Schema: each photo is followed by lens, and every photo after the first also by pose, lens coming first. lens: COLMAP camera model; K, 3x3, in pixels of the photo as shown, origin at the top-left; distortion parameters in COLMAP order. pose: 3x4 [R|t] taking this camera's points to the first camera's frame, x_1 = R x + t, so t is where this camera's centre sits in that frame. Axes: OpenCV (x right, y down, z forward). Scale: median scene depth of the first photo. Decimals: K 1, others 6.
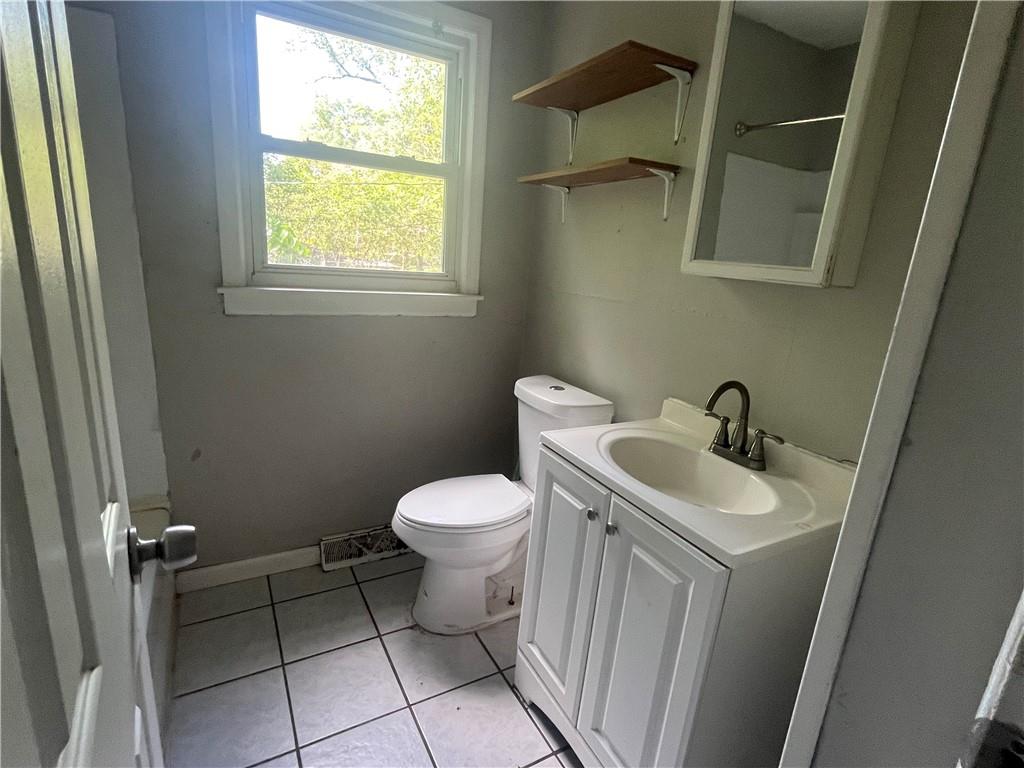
lens RADIAL K [[505.7, 0, 511.4], [0, 505.7, 384.9], [0, 0, 1]] dist [-0.000971, 0.001426]
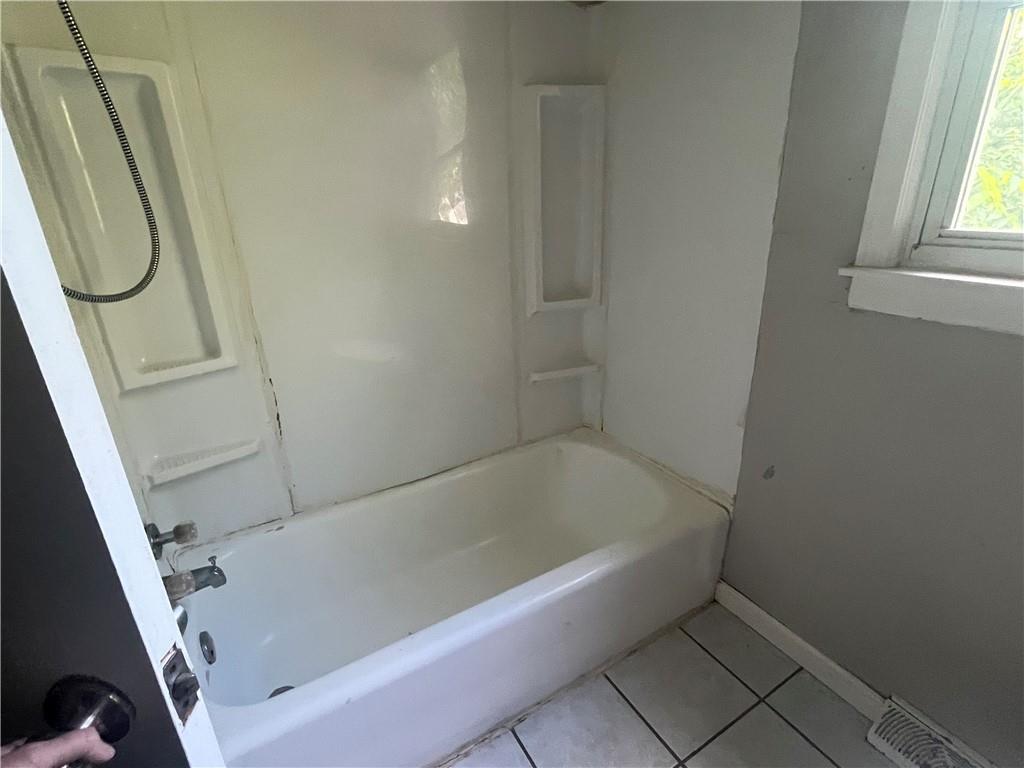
lens RADIAL K [[505.7, 0, 511.5], [0, 505.7, 387.0], [0, 0, 1]] dist [-0.000971, 0.001426]
pose [[0.009083, 0.292619, -0.956186, 0.103181], [-0.216469, 0.934126, 0.283812, -0.131097], [0.976247, 0.204407, 0.071827, 0.522784]]
